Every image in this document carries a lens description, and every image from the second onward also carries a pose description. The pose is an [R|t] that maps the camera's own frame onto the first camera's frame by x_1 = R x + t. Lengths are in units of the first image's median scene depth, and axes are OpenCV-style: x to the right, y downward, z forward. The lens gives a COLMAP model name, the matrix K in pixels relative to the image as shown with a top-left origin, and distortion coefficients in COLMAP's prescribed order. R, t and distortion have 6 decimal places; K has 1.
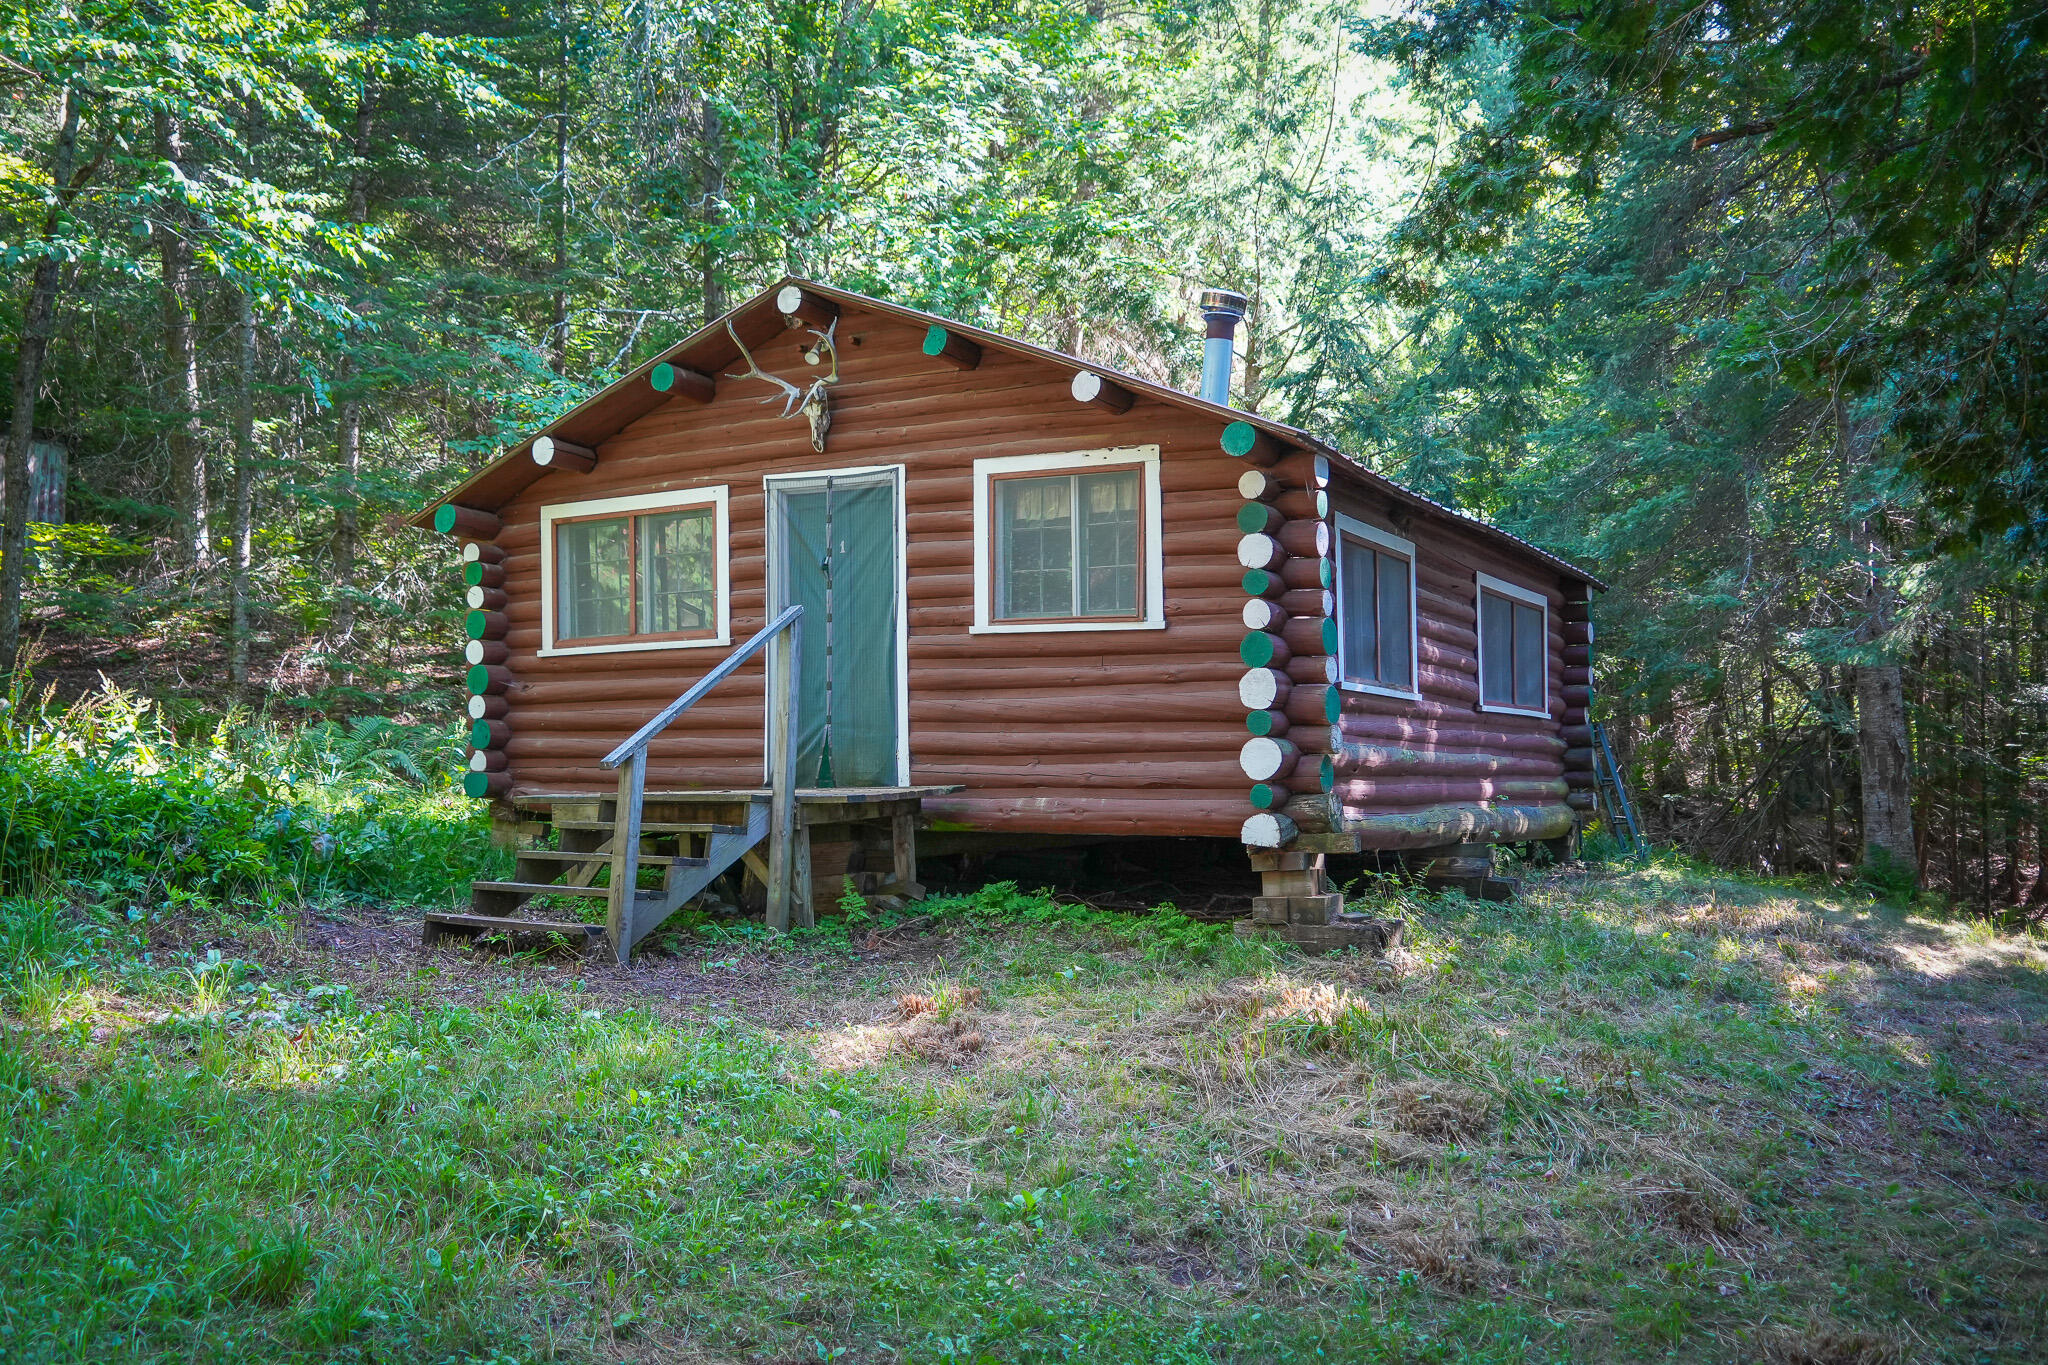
lens RADIAL K [[1745.1, 0, 1022.7], [0, 1745.1, 692.9], [0, 0, 1]] dist [0.002132, 0.000748]
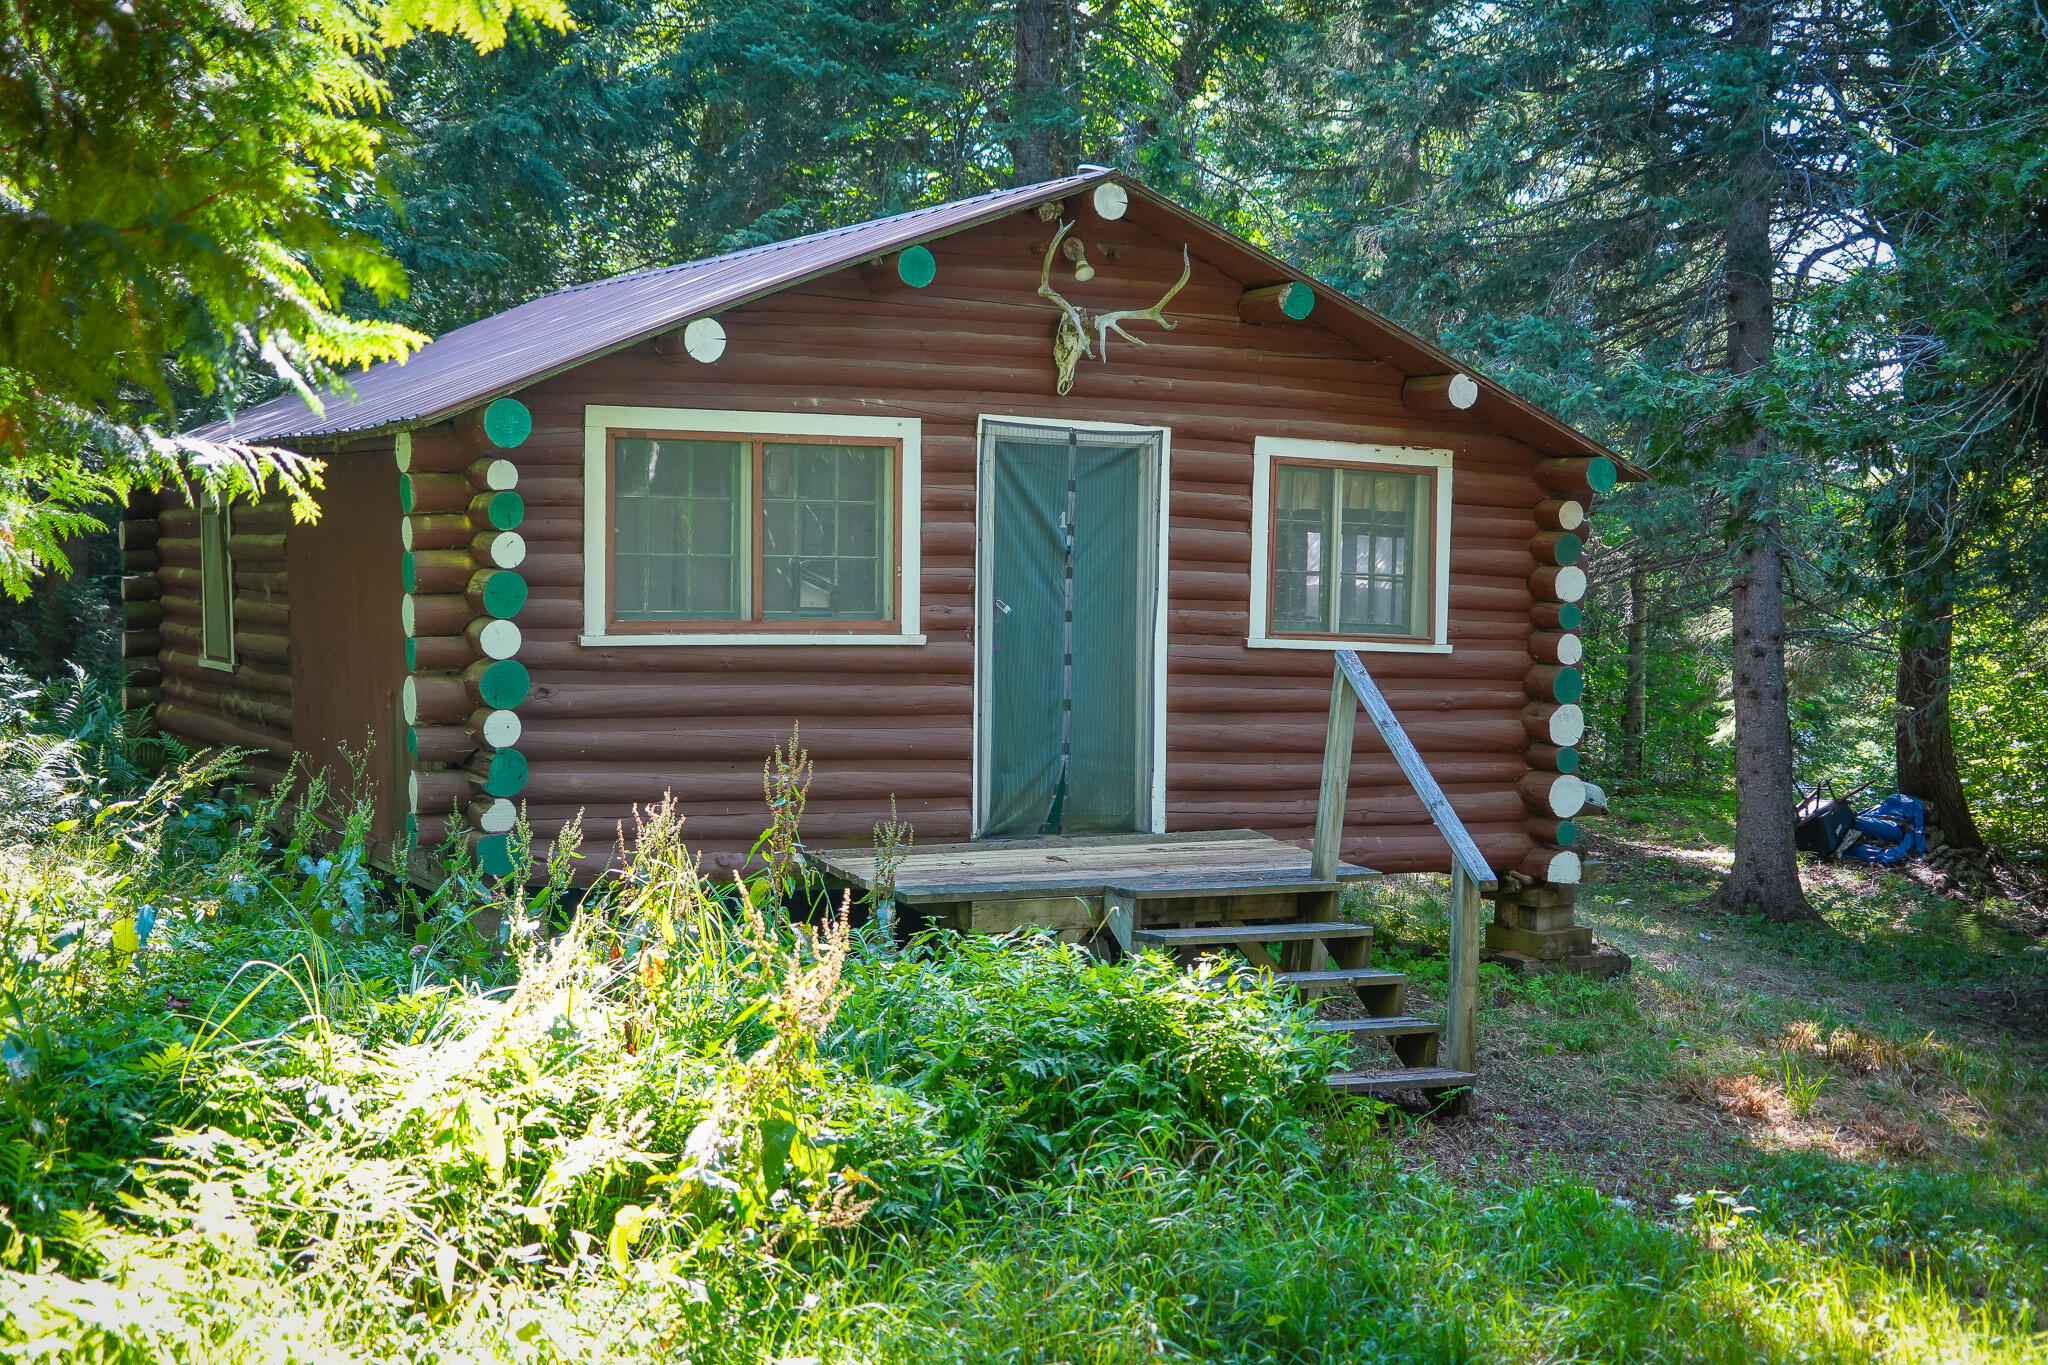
lens RADIAL K [[2589.7, 0, 1024.8], [0, 2589.7, 677.3], [0, 0, 1]] dist [-0.009203, 0.000000]
pose [[0.563286, -0.011930, 0.826176, -1.080787], [-0.061363, 0.996530, 0.056228, -0.080426], [-0.823980, -0.082369, 0.560600, 0.387913]]
